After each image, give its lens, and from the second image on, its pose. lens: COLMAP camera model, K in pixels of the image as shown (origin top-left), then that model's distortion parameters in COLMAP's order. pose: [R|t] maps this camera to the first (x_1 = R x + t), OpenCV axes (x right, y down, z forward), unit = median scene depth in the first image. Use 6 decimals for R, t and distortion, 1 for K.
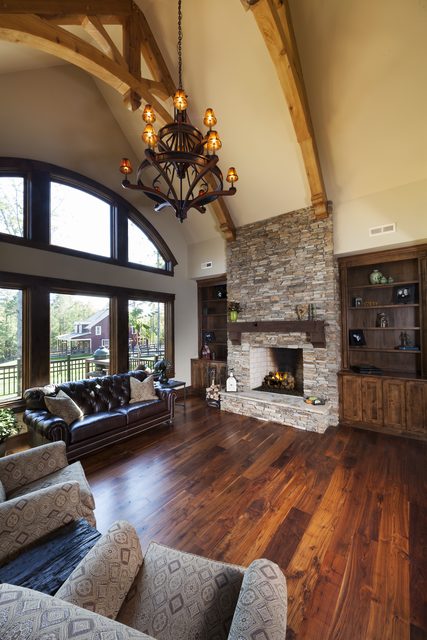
lens RADIAL K [[272.7, 0, 205.8], [0, 272.7, 324.7], [0, 0, 1]] dist [-0.001110, -0.000257]
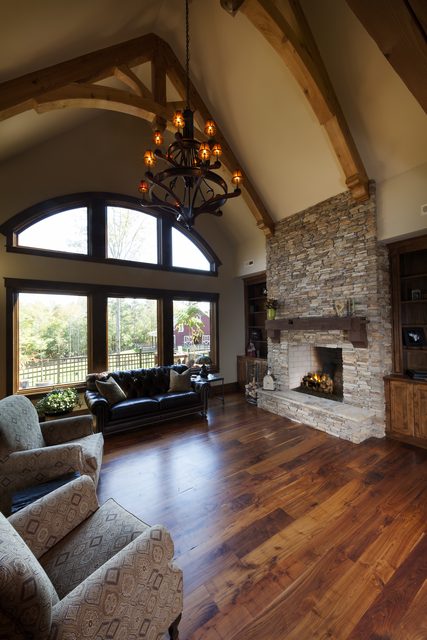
lens RADIAL K [[272.7, 0, 205.8], [0, 272.7, 324.7], [0, 0, 1]] dist [-0.001110, -0.000257]
pose [[0.940102, -0.002426, -0.340884, 0.246484], [0.005588, 0.999950, 0.008296, -0.001073], [0.340847, -0.009704, 0.940069, -0.005903]]
